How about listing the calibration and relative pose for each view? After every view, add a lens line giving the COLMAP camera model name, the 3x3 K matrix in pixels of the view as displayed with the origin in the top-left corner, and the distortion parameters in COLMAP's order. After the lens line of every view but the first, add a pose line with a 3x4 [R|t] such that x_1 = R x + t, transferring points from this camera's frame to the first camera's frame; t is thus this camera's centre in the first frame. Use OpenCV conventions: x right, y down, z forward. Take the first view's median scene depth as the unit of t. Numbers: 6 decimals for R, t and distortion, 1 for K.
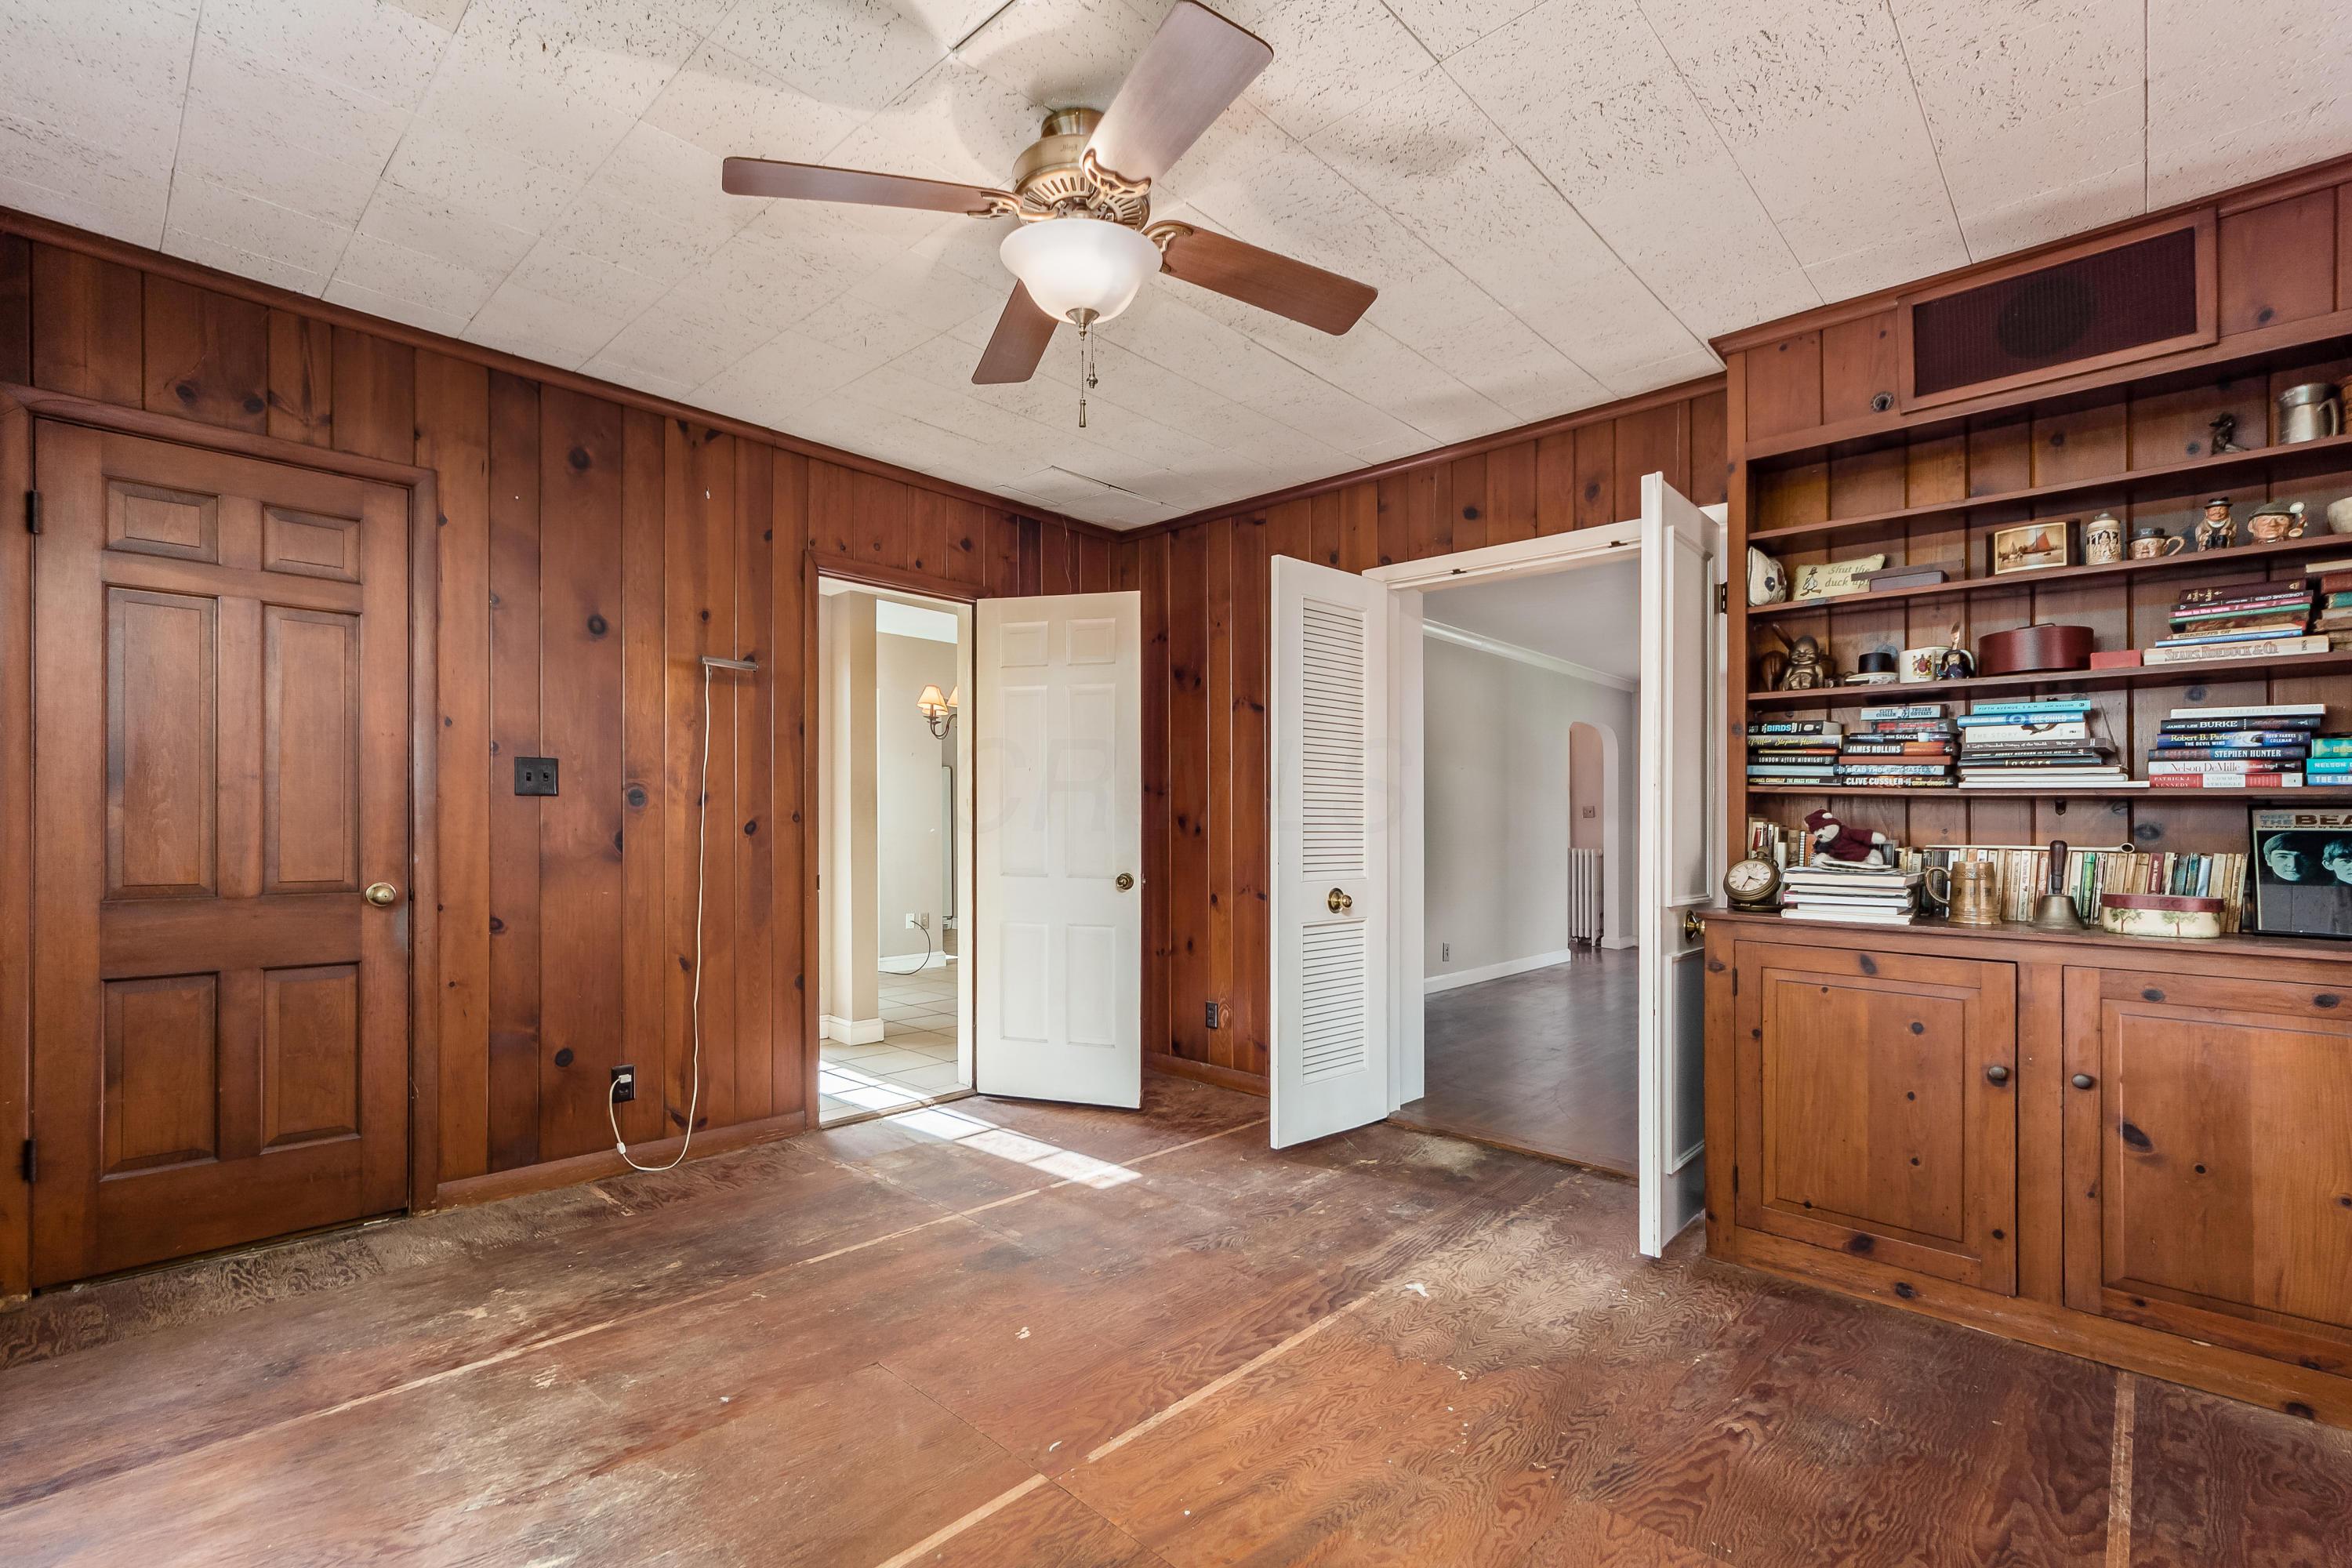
lens RADIAL K [[1052.2, 0, 1164.5], [0, 1052.2, 789.8], [0, 0, 1]] dist [0.000312, 0.000341]
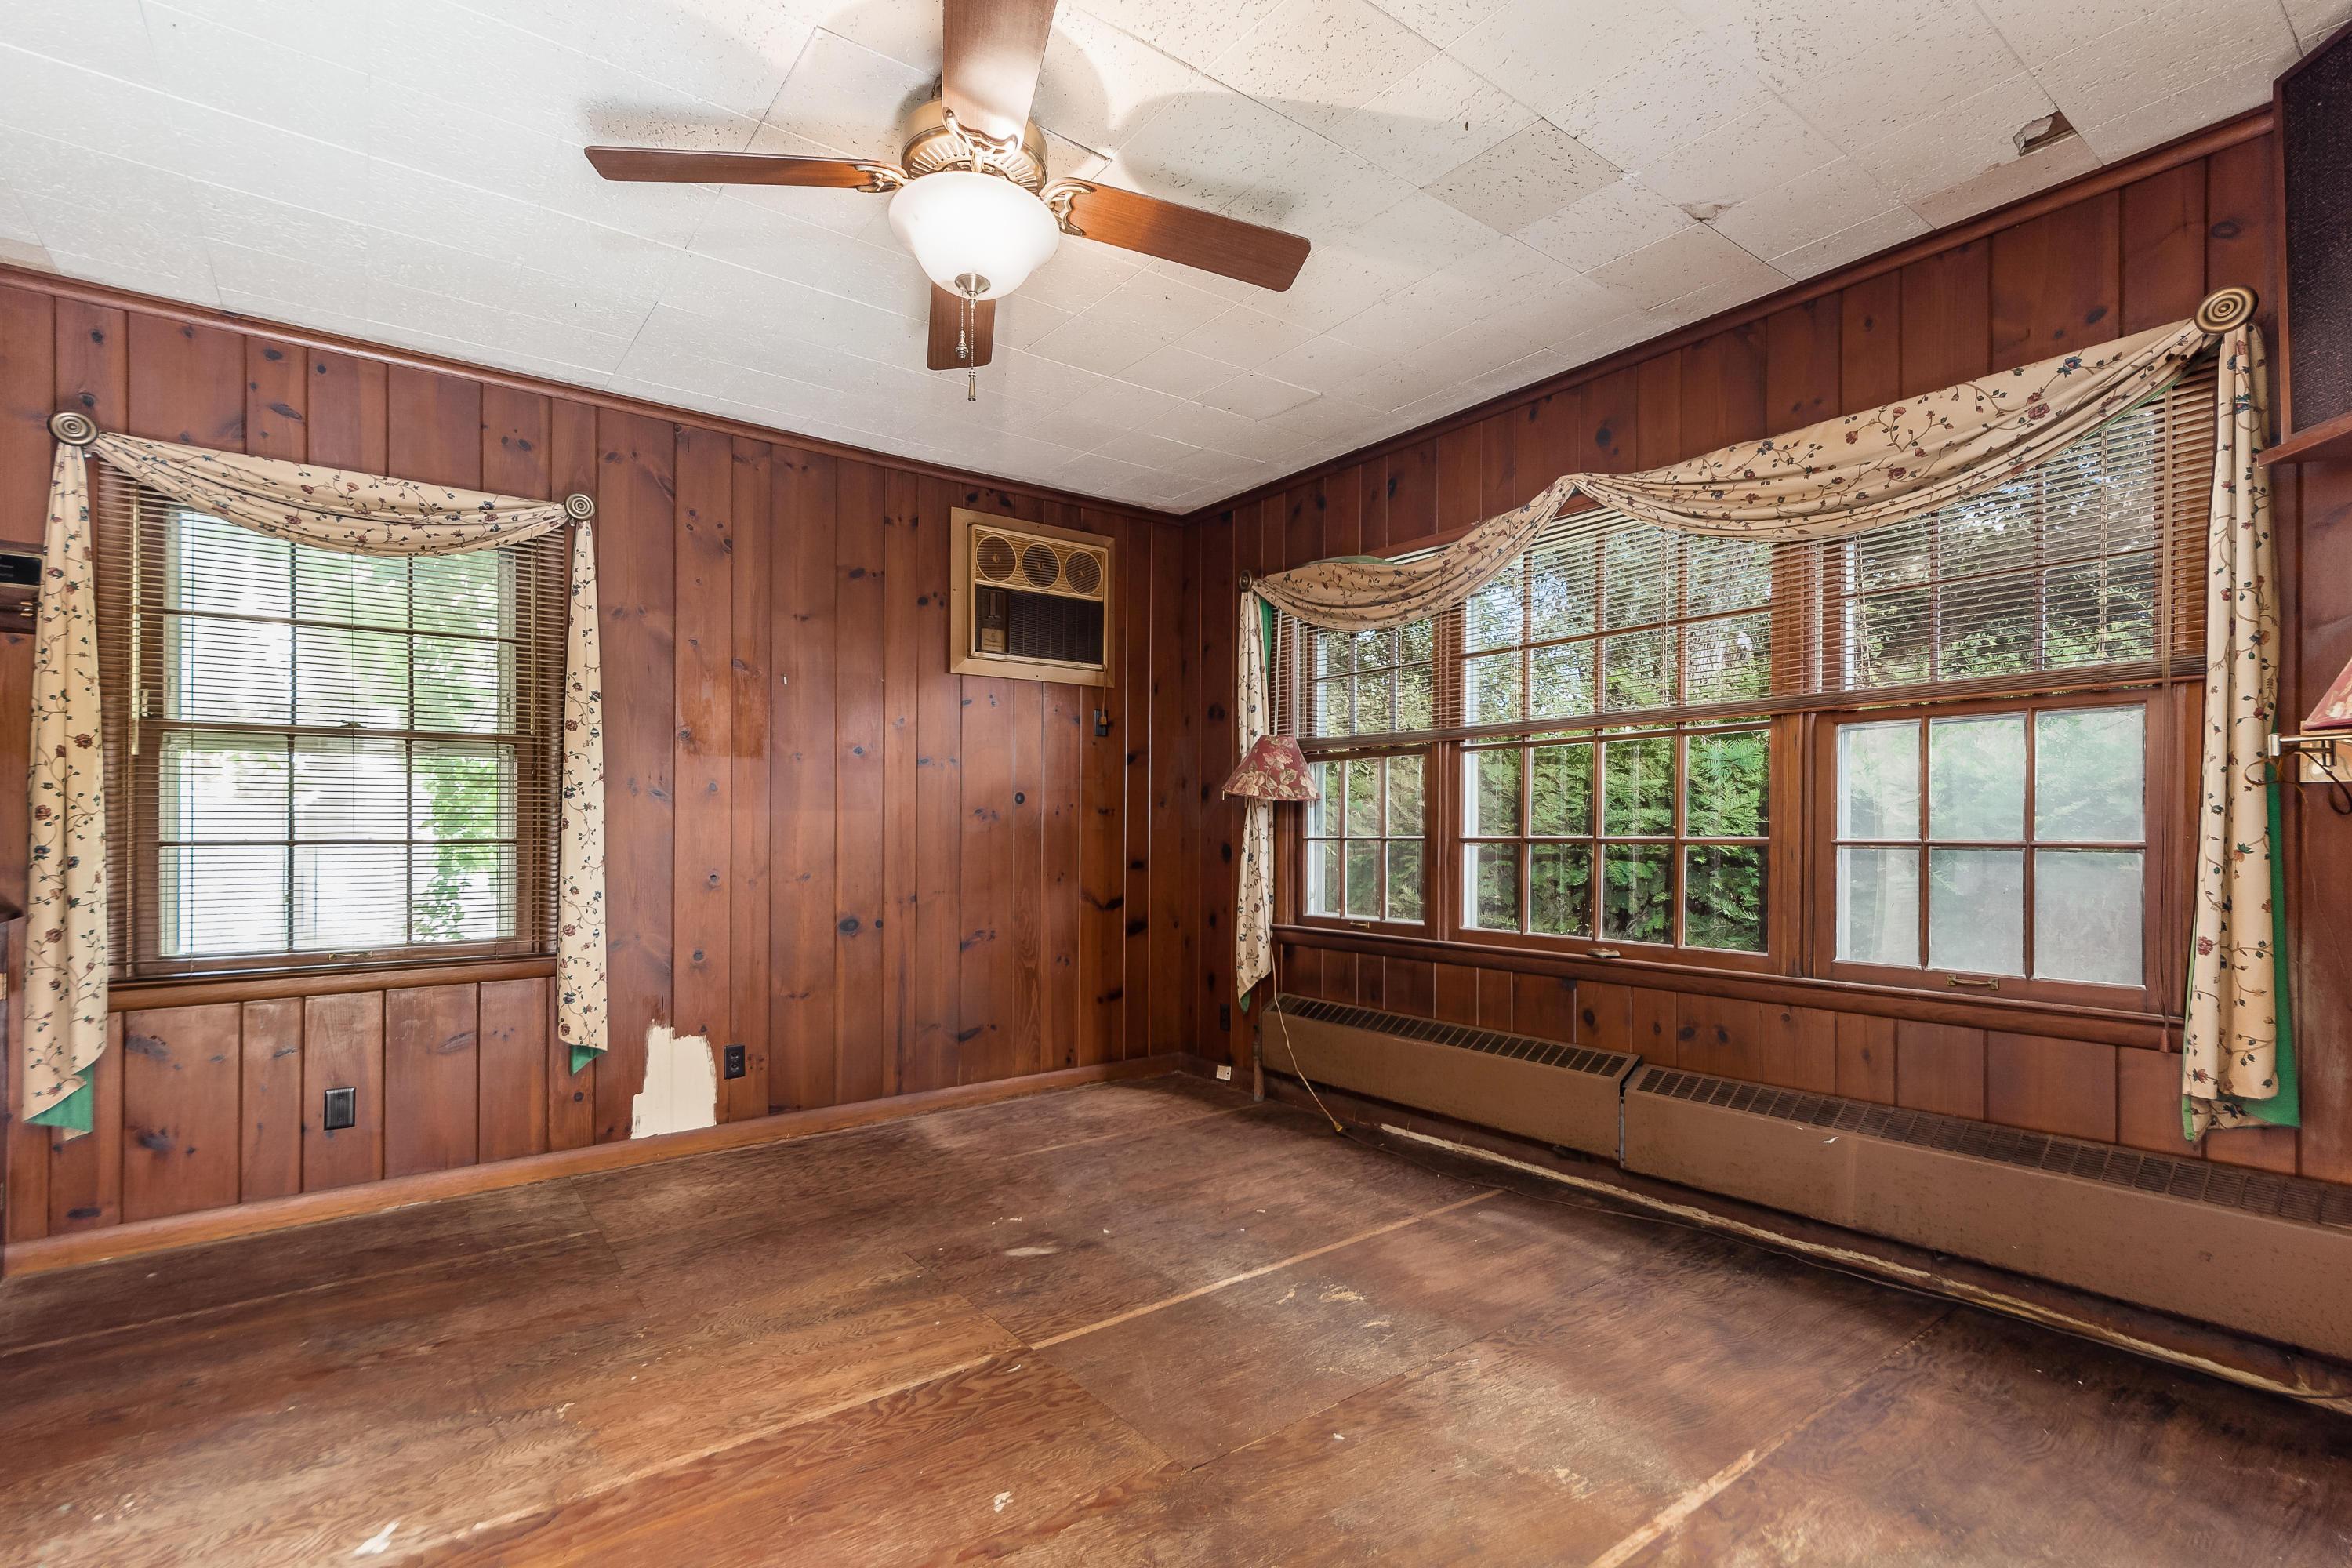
lens RADIAL K [[1062.9, 0, 1174.3], [0, 1062.9, 834.3], [0, 0, 1]] dist [-0.001323, 0.000012]
pose [[-0.987672, -0.006643, 0.156395, -0.310343], [-0.010539, 0.999654, -0.024096, 0.051384], [-0.156181, -0.025447, -0.987401, 1.461078]]
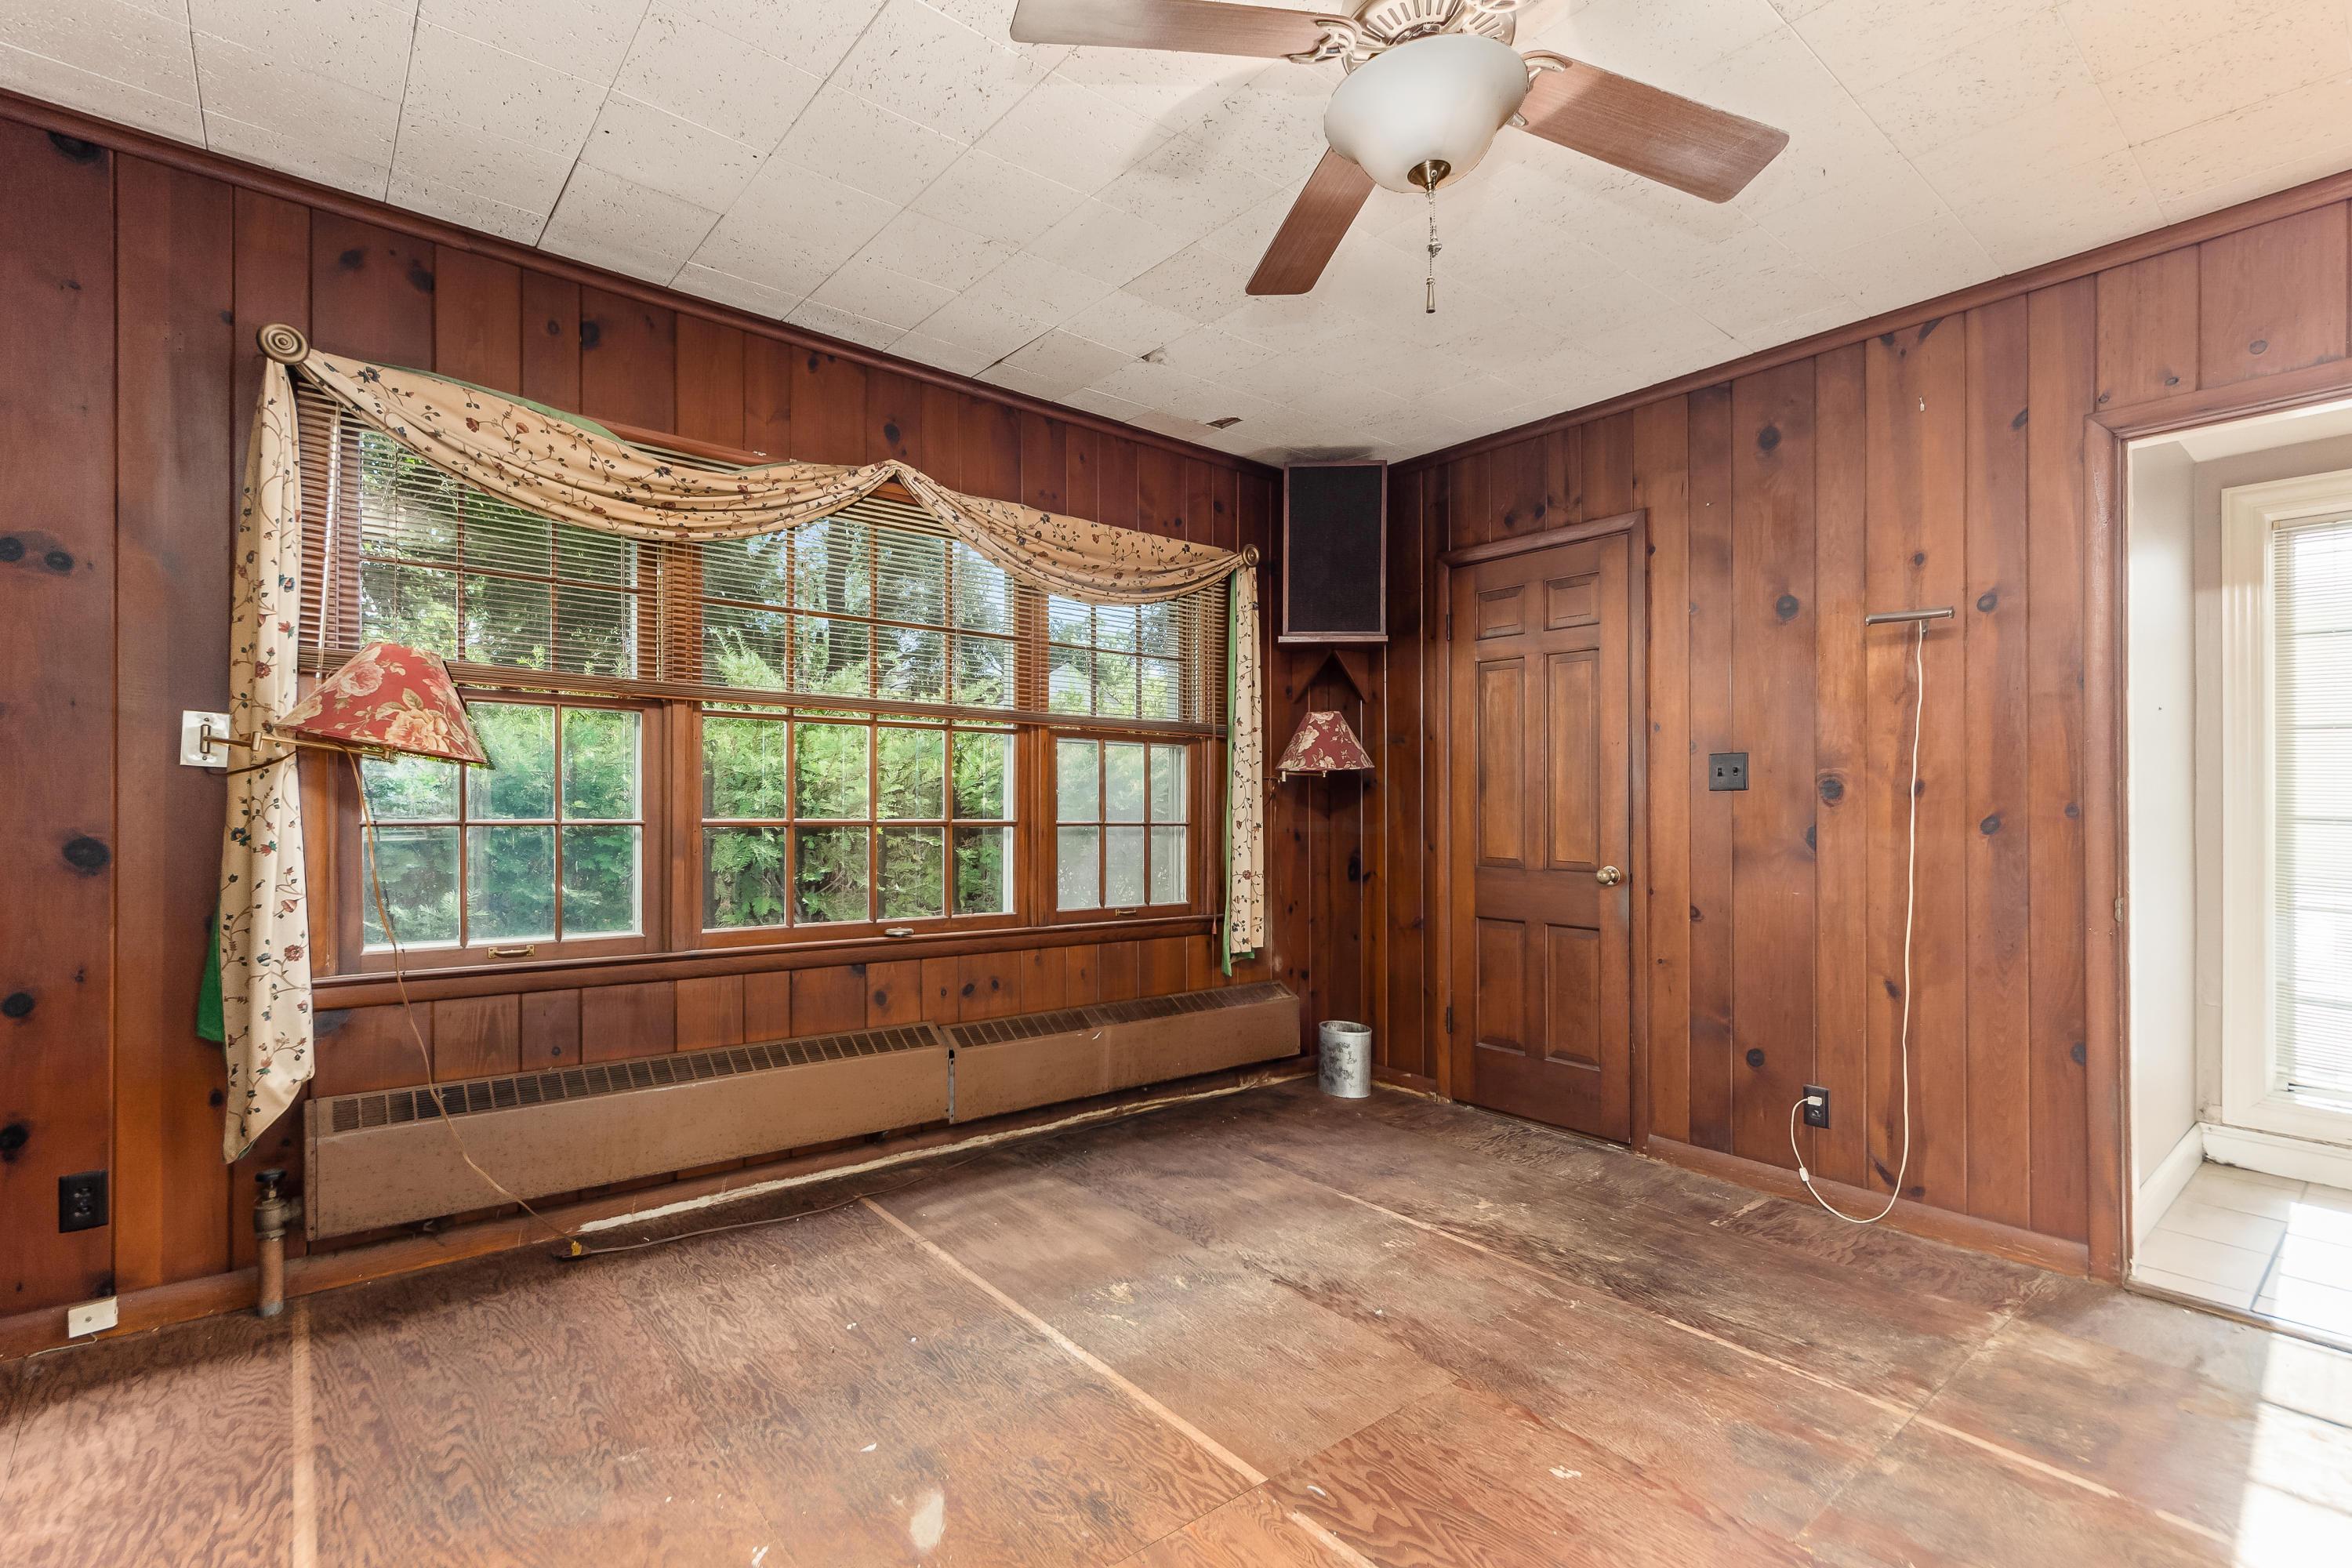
lens RADIAL K [[1072.2, 0, 1160.6], [0, 1072.2, 808.7], [0, 0, 1]] dist [0.007605, -0.000075]
pose [[-0.132798, -0.010462, -0.991088, 0.580380], [0.019395, 0.999725, -0.013152, 0.030155], [0.990953, -0.020969, -0.132559, 0.691371]]
